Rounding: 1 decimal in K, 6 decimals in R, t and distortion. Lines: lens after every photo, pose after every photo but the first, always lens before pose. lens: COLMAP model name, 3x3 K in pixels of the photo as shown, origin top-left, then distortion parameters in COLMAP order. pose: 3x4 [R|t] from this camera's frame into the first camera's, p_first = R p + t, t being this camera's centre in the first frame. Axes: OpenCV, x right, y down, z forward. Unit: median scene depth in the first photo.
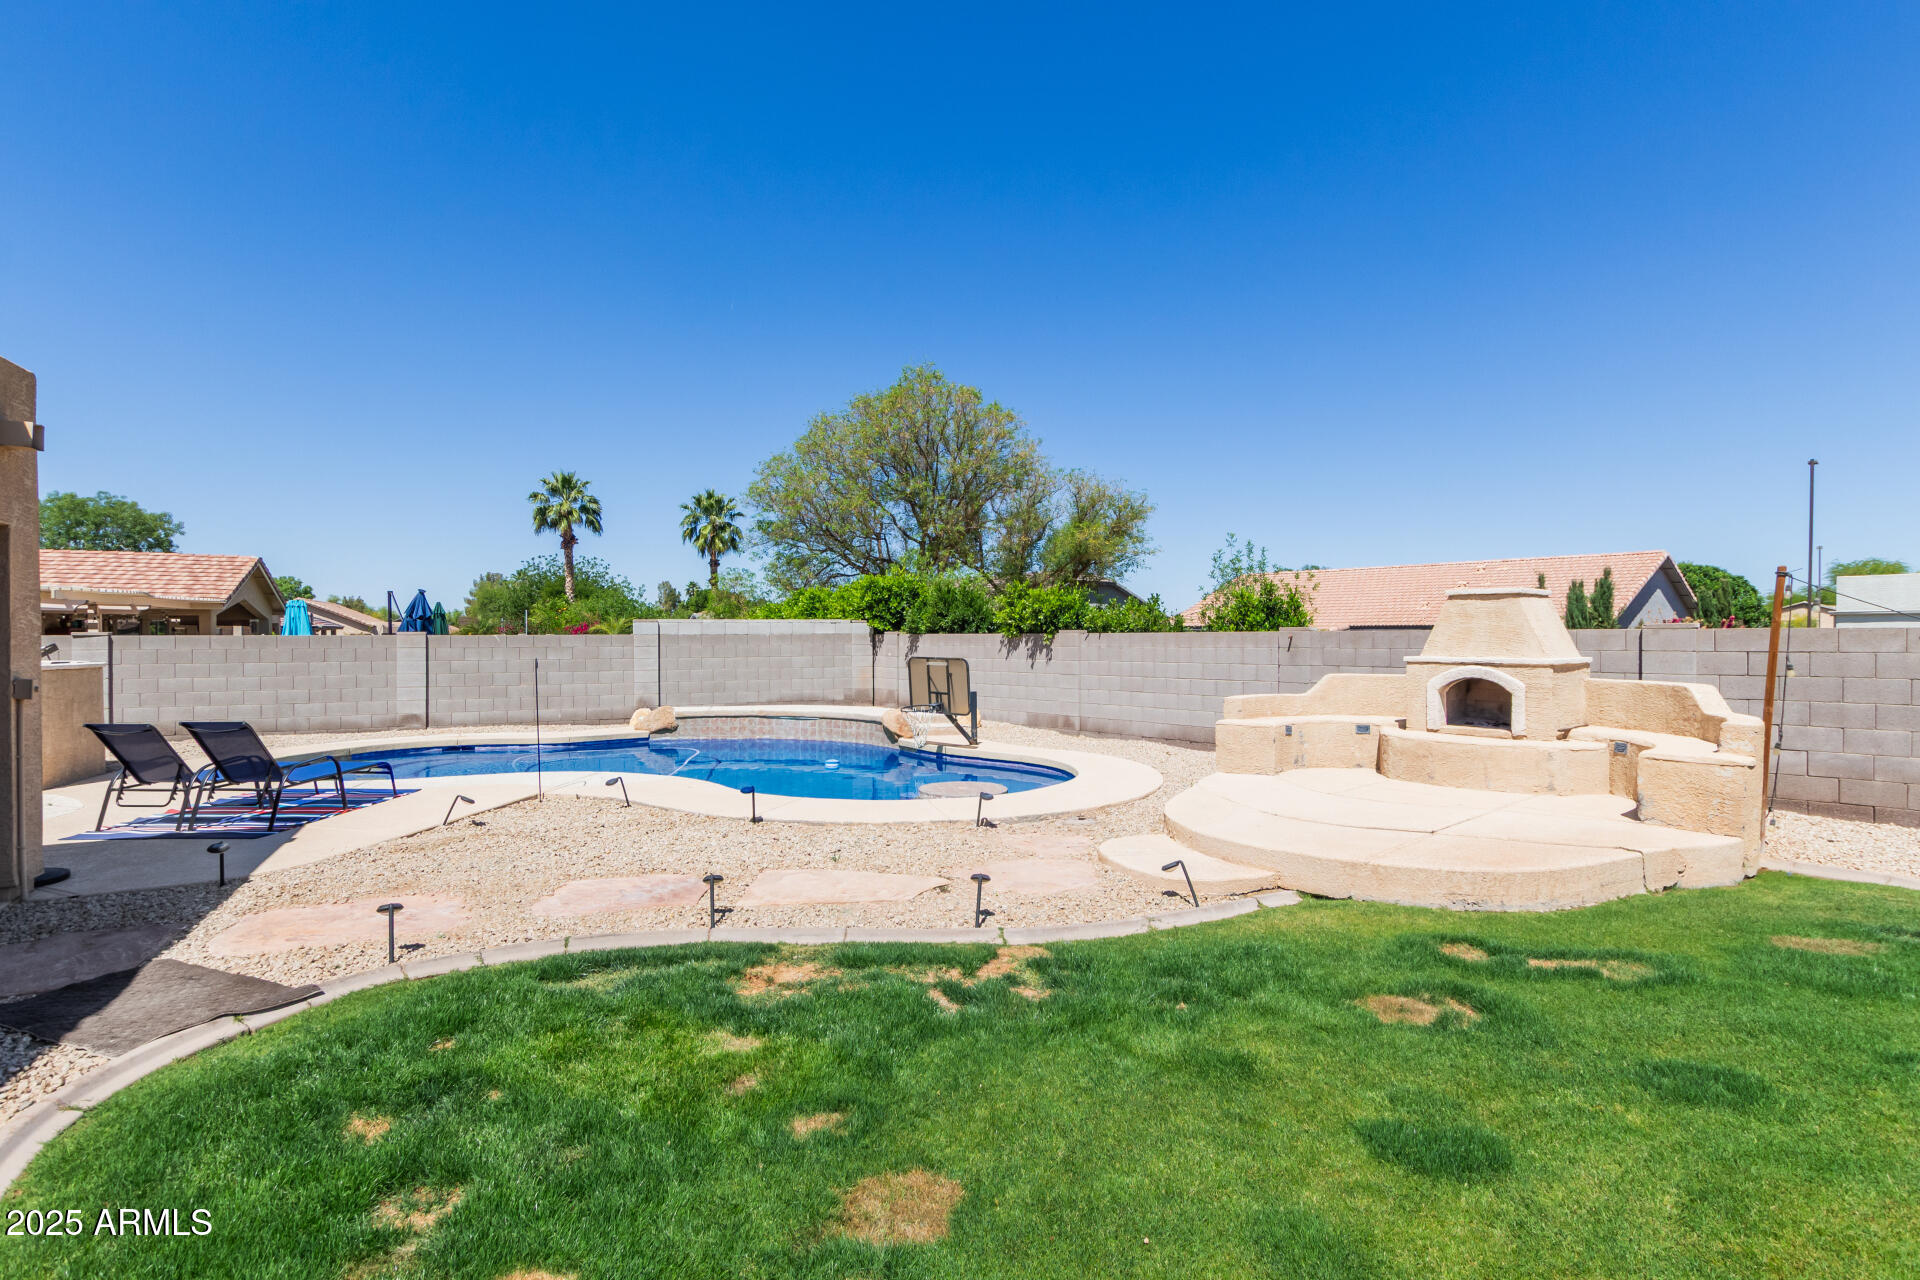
lens RADIAL K [[889.0, 0, 957.4], [0, 889.0, 647.2], [0, 0, 1]] dist [0.014924, -0.000470]
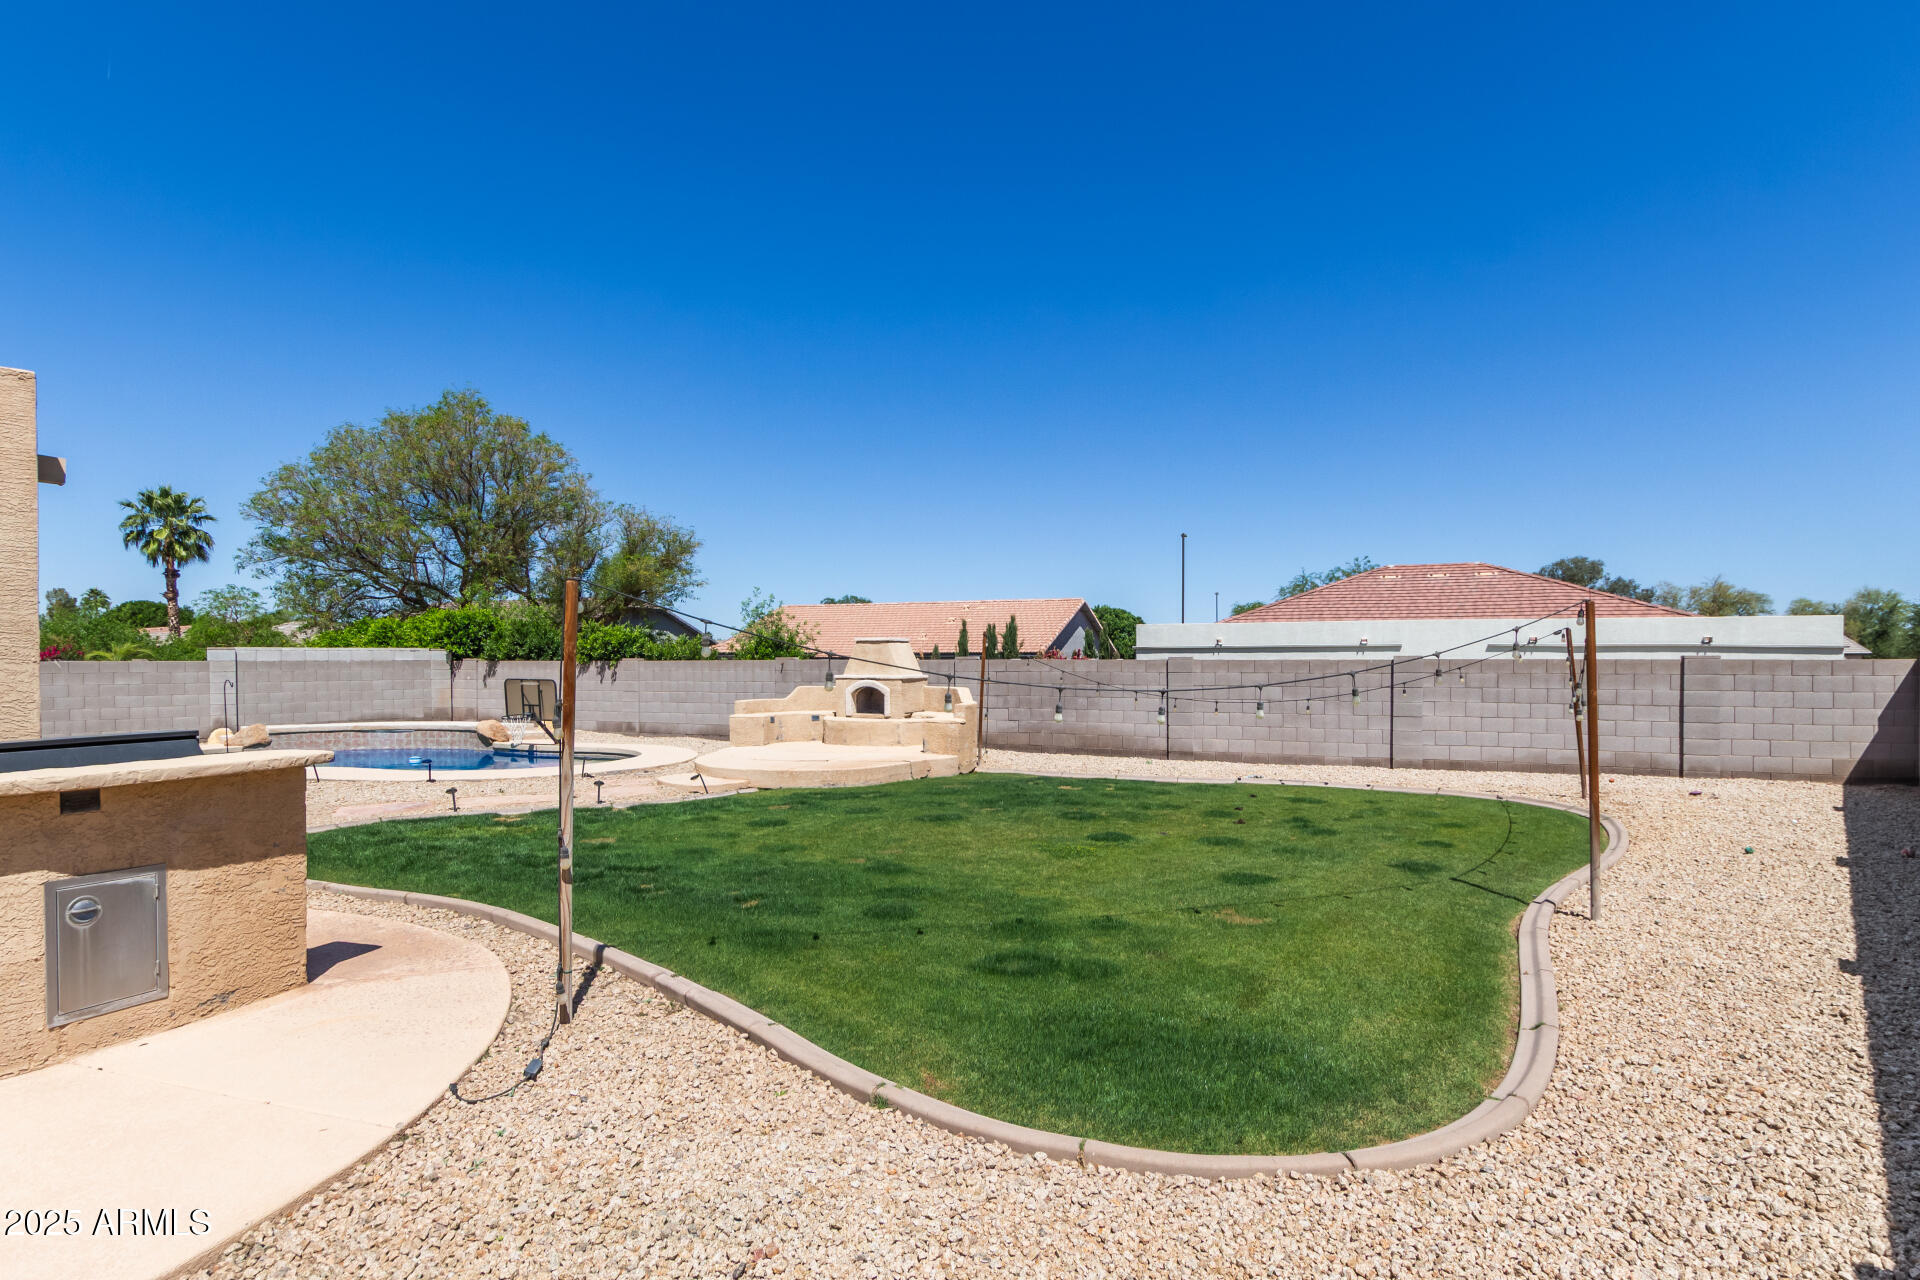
lens RADIAL K [[889.0, 0, 934.3], [0, 889.0, 682.4], [0, 0, 1]] dist [0.014924, -0.000470]
pose [[0.892092, -0.009760, 0.451748, -0.058090], [0.004308, 0.999905, 0.013094, 0.001278], [-0.451833, -0.009735, 0.892049, -0.323776]]
